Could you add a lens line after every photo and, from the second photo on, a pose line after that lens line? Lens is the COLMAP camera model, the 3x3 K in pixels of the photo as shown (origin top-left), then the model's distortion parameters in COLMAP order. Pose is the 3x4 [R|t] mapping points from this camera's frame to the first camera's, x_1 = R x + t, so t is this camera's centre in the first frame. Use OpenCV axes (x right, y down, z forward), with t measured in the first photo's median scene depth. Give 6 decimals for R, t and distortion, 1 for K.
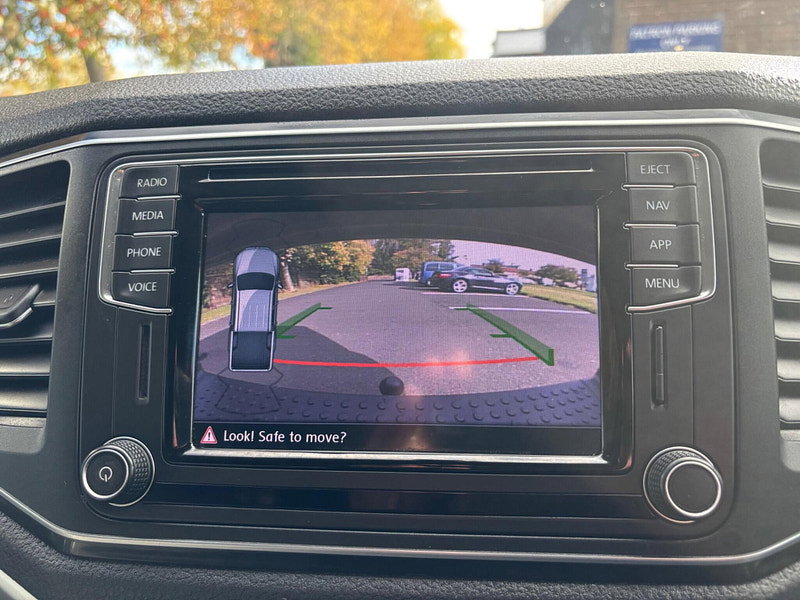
lens RADIAL K [[628.0, 0, 400.6], [0, 628.0, 296.7], [0, 0, 1]] dist [0.054137, -0.054990]
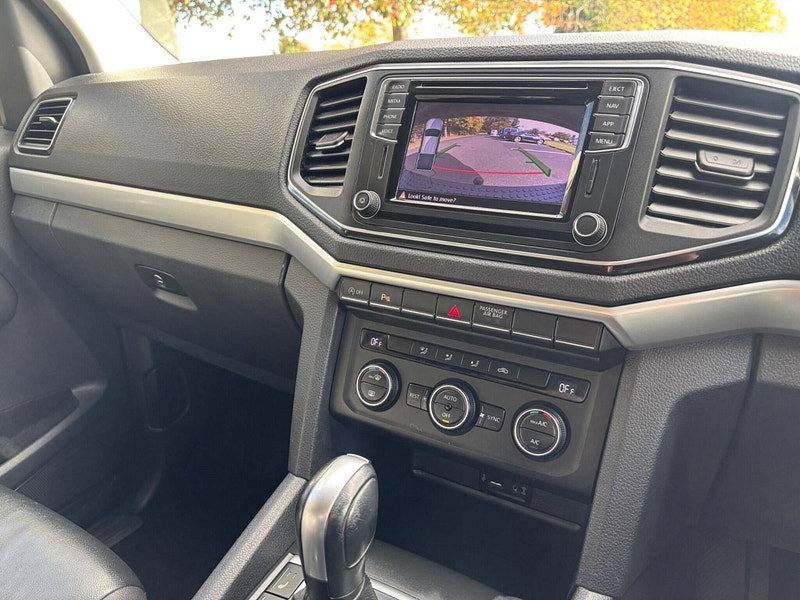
lens RADIAL K [[628.0, 0, 400.6], [0, 628.0, 296.7], [0, 0, 1]] dist [0.054137, -0.054990]
pose [[0.912822, 0.171341, -0.370673, 0.616467], [-0.153383, 0.985112, 0.077639, 0.405089], [0.378457, -0.014015, 0.925513, -1.167365]]
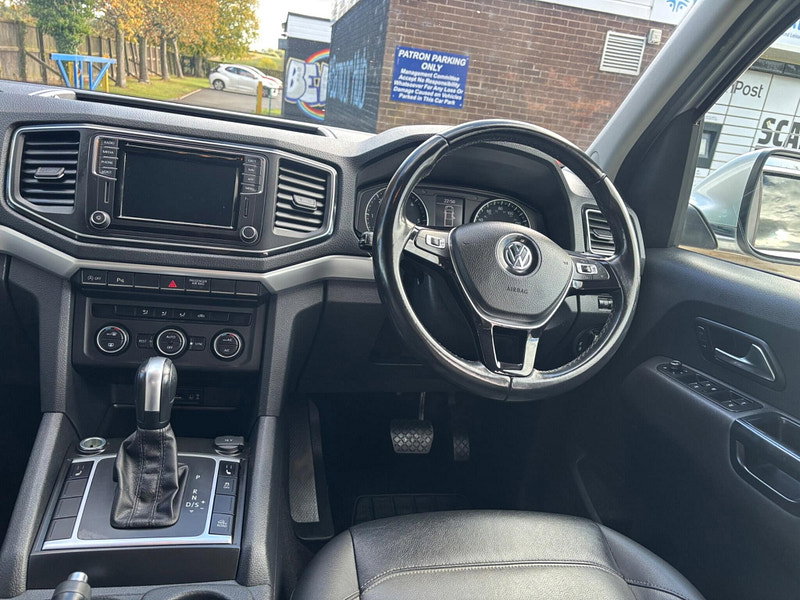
lens RADIAL K [[628.0, 0, 400.6], [0, 628.0, 296.7], [0, 0, 1]] dist [0.054137, -0.054990]
pose [[0.932664, 0.076368, 0.352569, -0.067492], [-0.085001, 0.996340, 0.009045, 0.523329], [-0.350588, -0.038405, 0.935742, -3.015959]]
